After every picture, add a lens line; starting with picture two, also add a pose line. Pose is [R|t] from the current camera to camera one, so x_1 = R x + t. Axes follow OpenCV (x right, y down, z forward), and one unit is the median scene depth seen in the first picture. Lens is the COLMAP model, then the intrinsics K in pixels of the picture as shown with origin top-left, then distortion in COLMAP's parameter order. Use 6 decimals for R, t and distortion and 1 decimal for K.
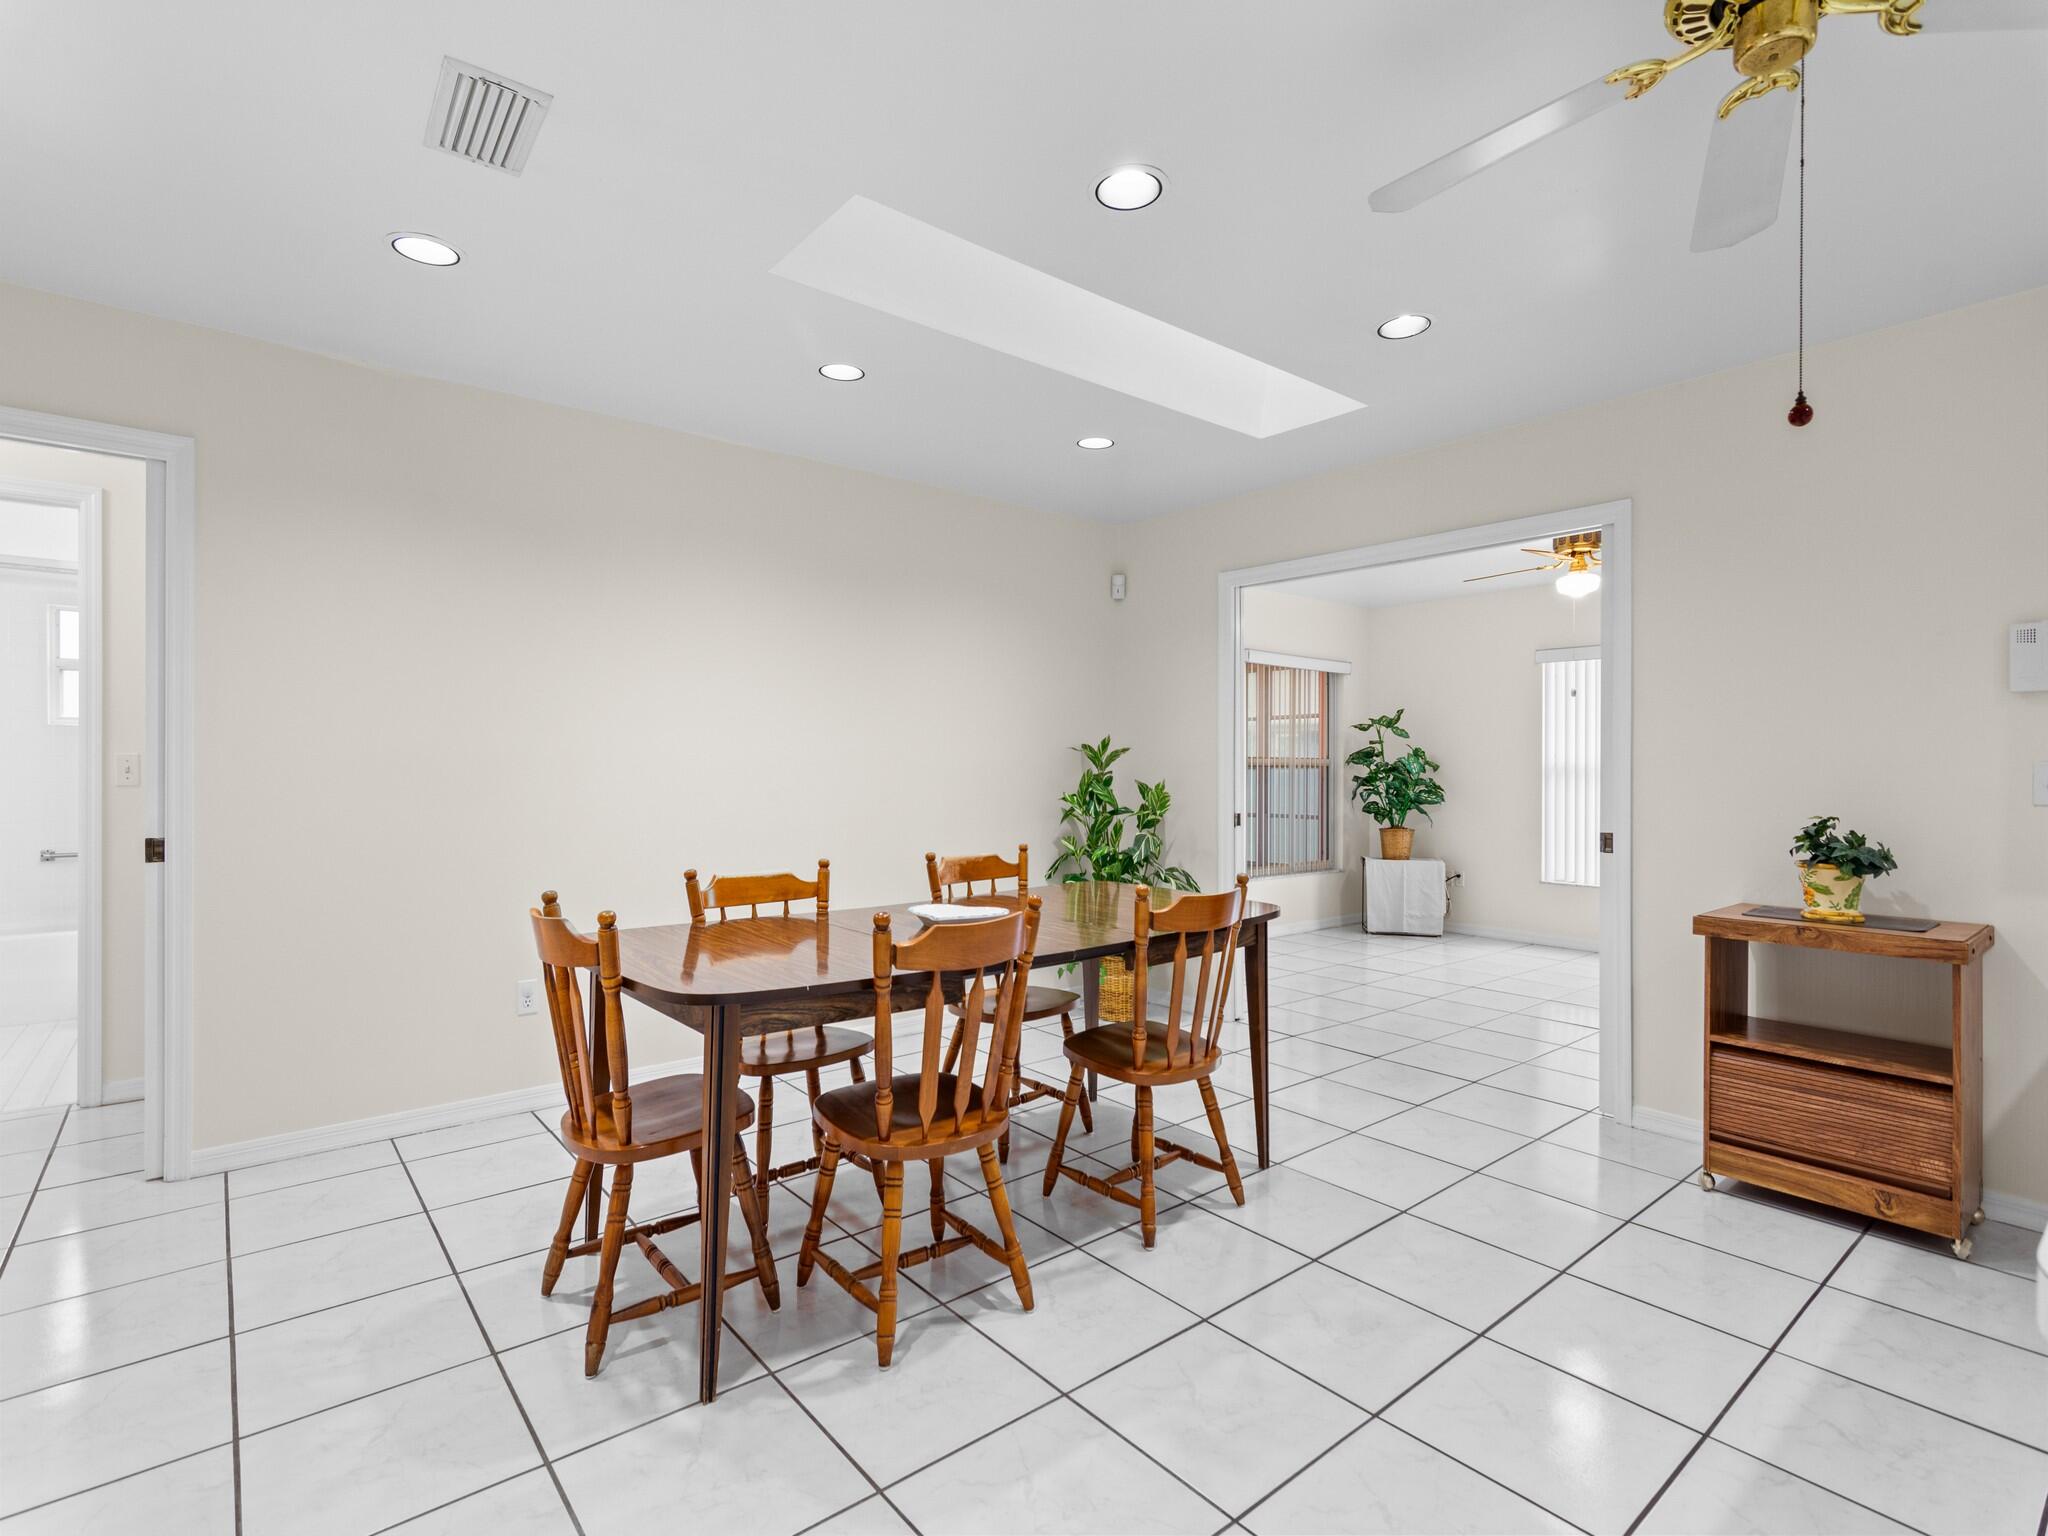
lens RADIAL K [[1007.0, 0, 1046.1], [0, 1007.0, 764.1], [0, 0, 1]] dist [0.000703, 0.000487]
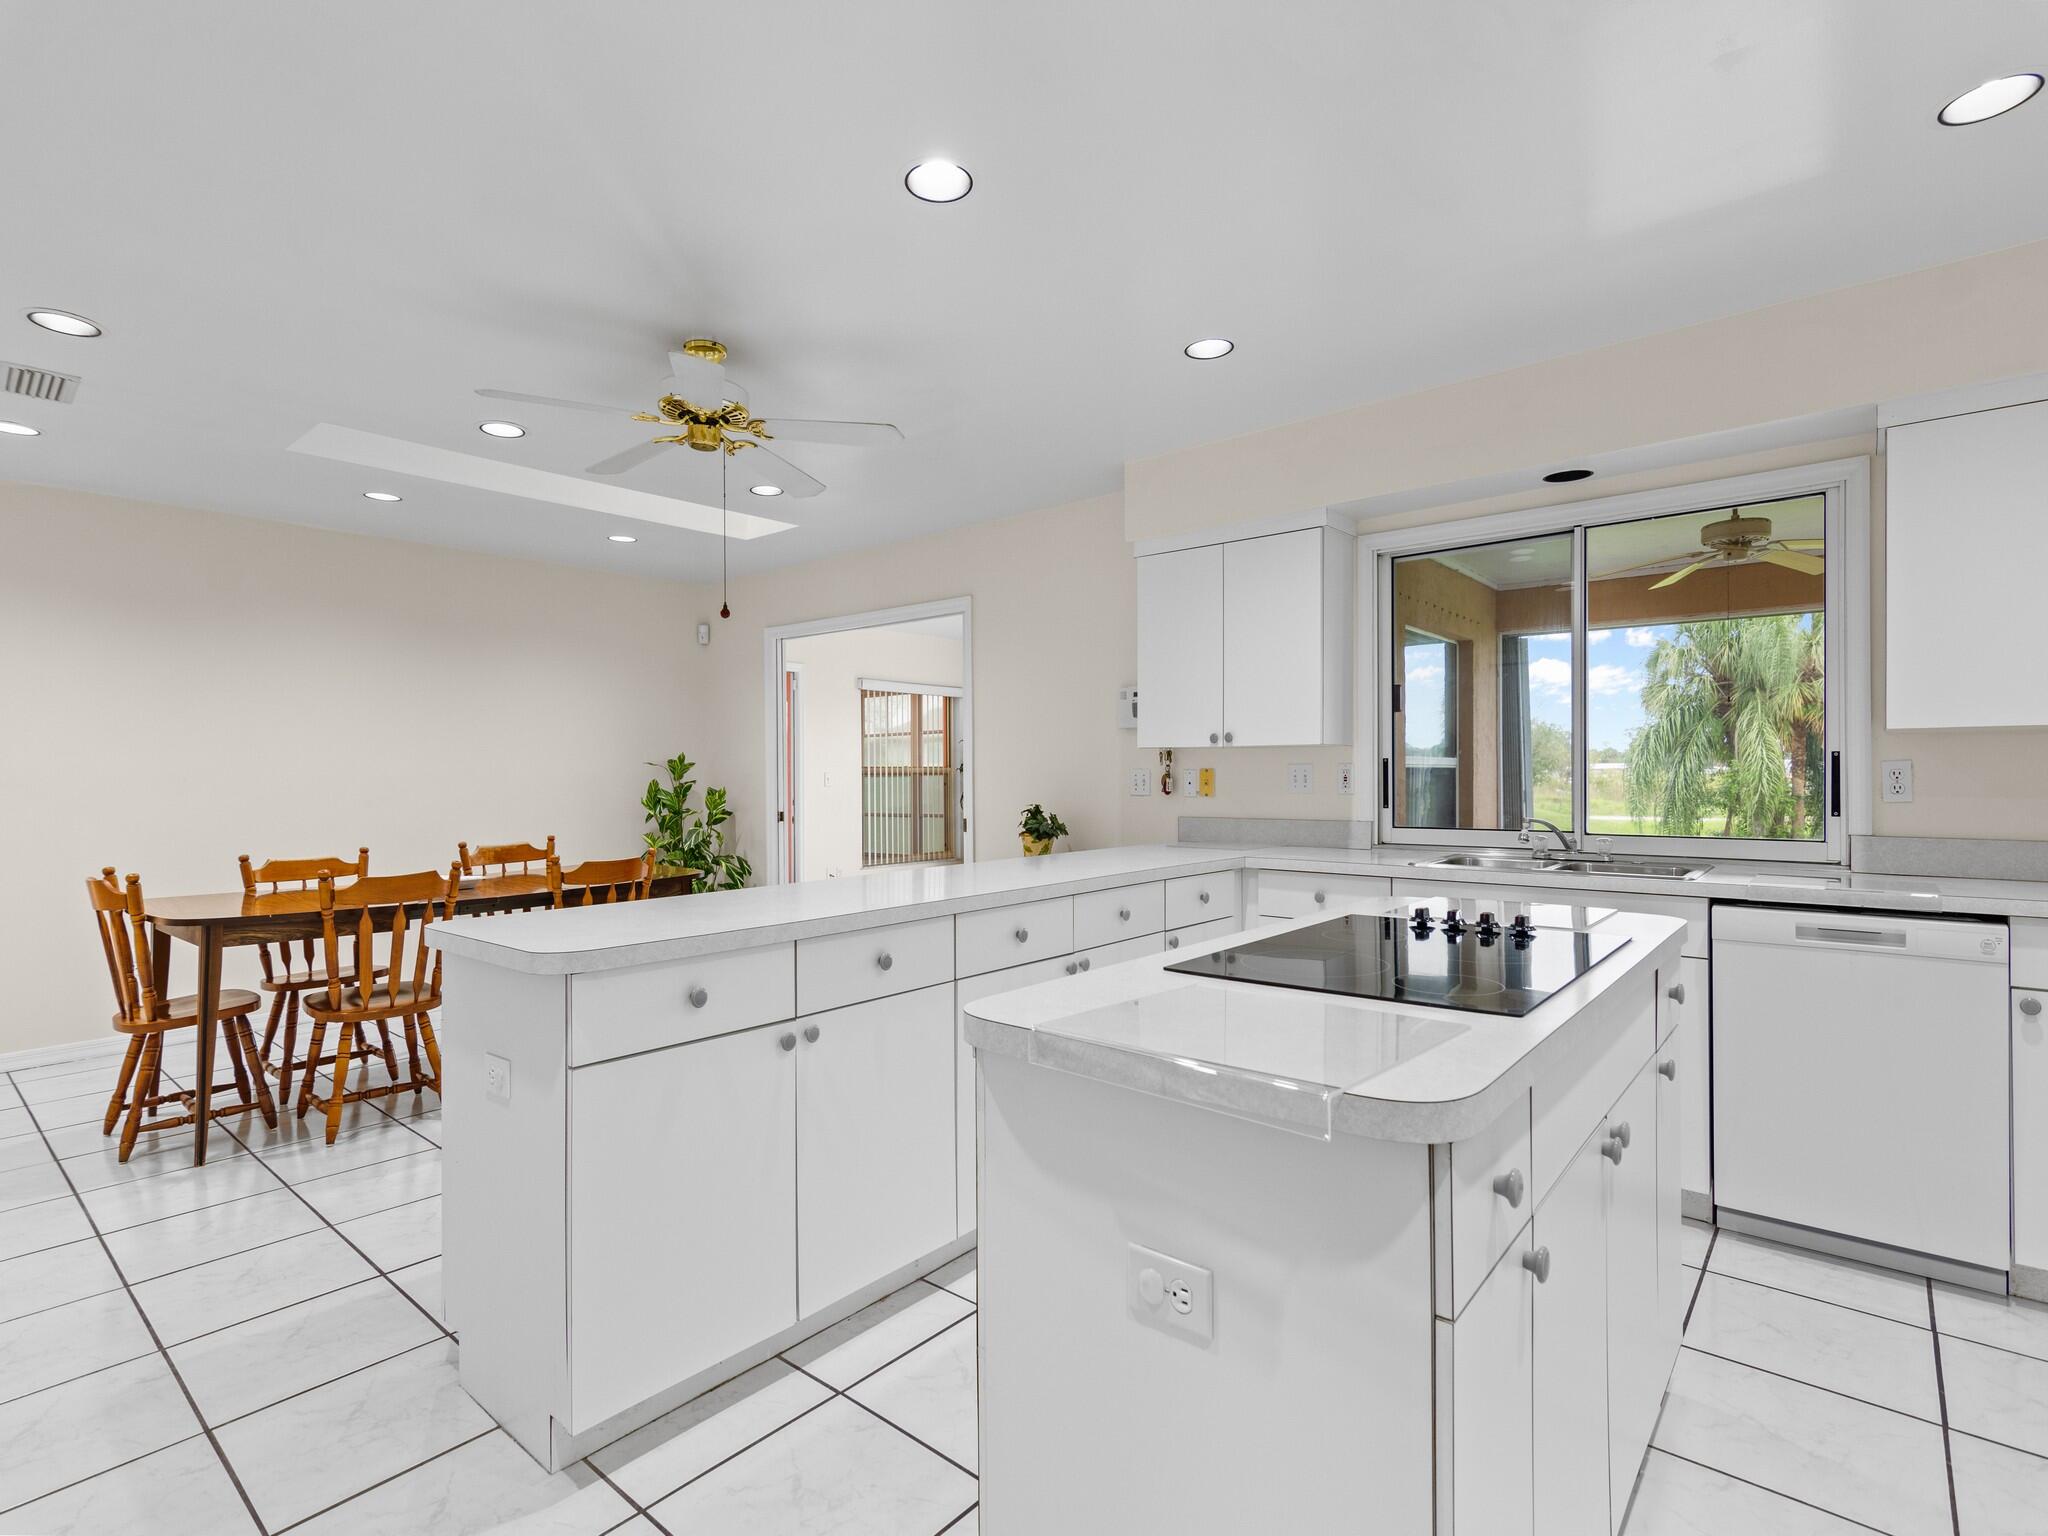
lens RADIAL K [[1013.1, 0, 1024.0], [0, 1013.1, 768.0], [0, 0, 1]] dist [0.022497, -0.000945]
pose [[0.986756, -0.010691, 0.161859, 0.503448], [0.011138, 0.999936, -0.001853, -0.003573], [-0.161829, 0.003631, 0.986812, -0.613860]]
